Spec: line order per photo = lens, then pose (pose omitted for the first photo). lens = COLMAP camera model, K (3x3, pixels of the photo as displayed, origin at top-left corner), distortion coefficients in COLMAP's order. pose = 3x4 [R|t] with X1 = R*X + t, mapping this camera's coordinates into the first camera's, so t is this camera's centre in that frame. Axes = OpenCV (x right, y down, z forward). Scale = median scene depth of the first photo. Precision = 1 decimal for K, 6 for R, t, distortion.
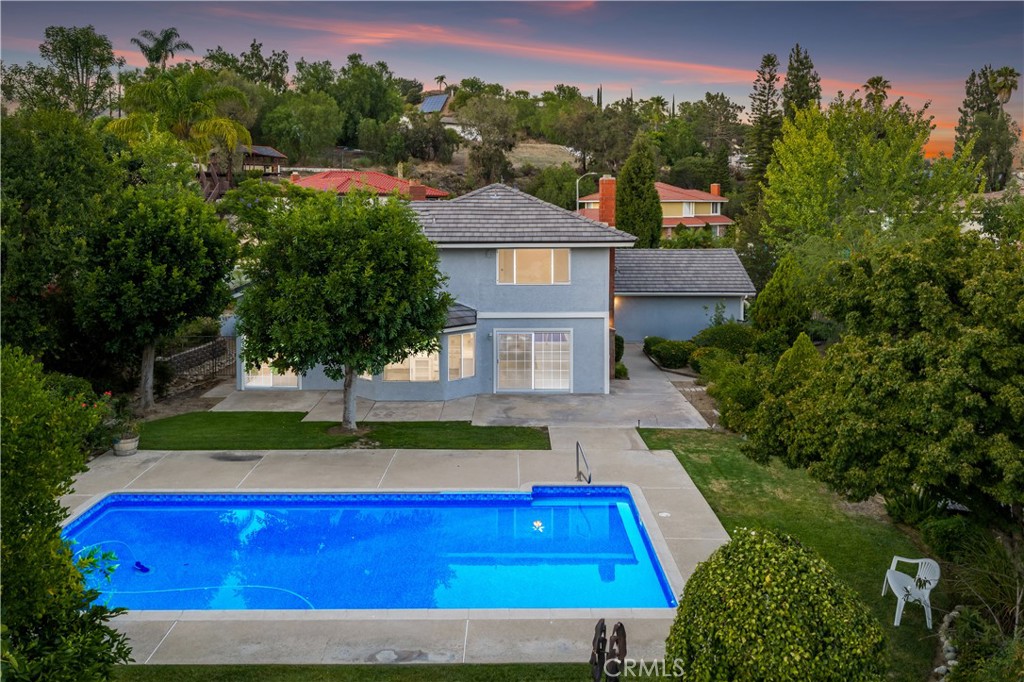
lens RADIAL K [[828.6, 0, 513.6], [0, 828.6, 240.7], [0, 0, 1]] dist [-0.002245, -0.000902]
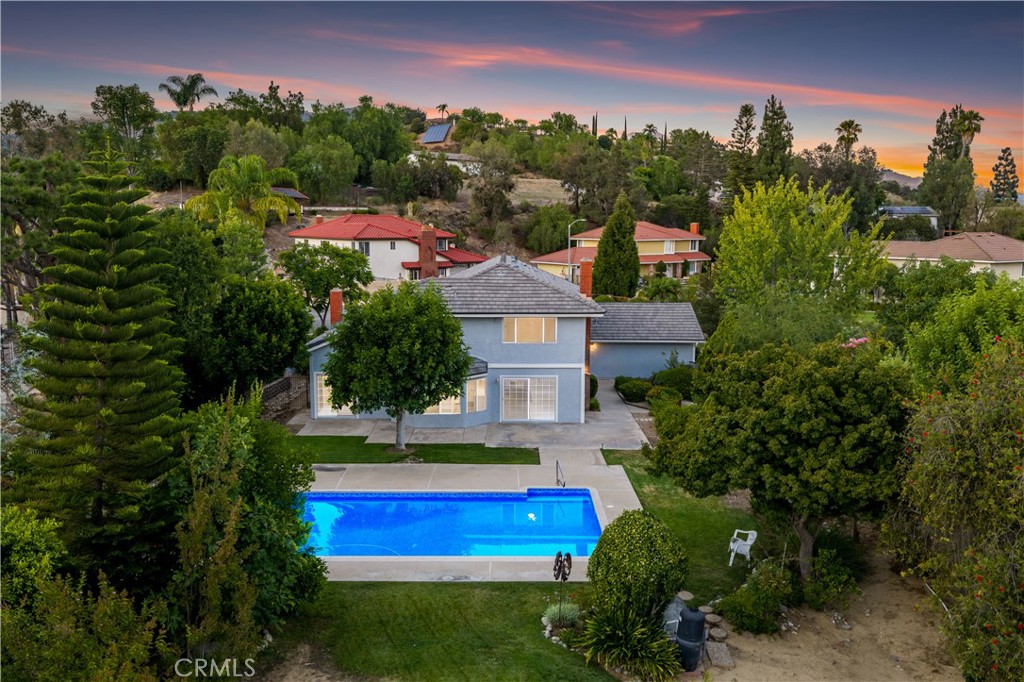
lens RADIAL K [[801.5, 0, 512.0], [0, 801.5, 341.0], [0, 0, 1]] dist [0.004666, -0.000068]
pose [[0.999983, 0.005542, 0.001718, -0.006717], [-0.005694, 0.994250, 0.106934, -0.090741], [-0.001115, -0.106942, 0.994265, -0.302644]]
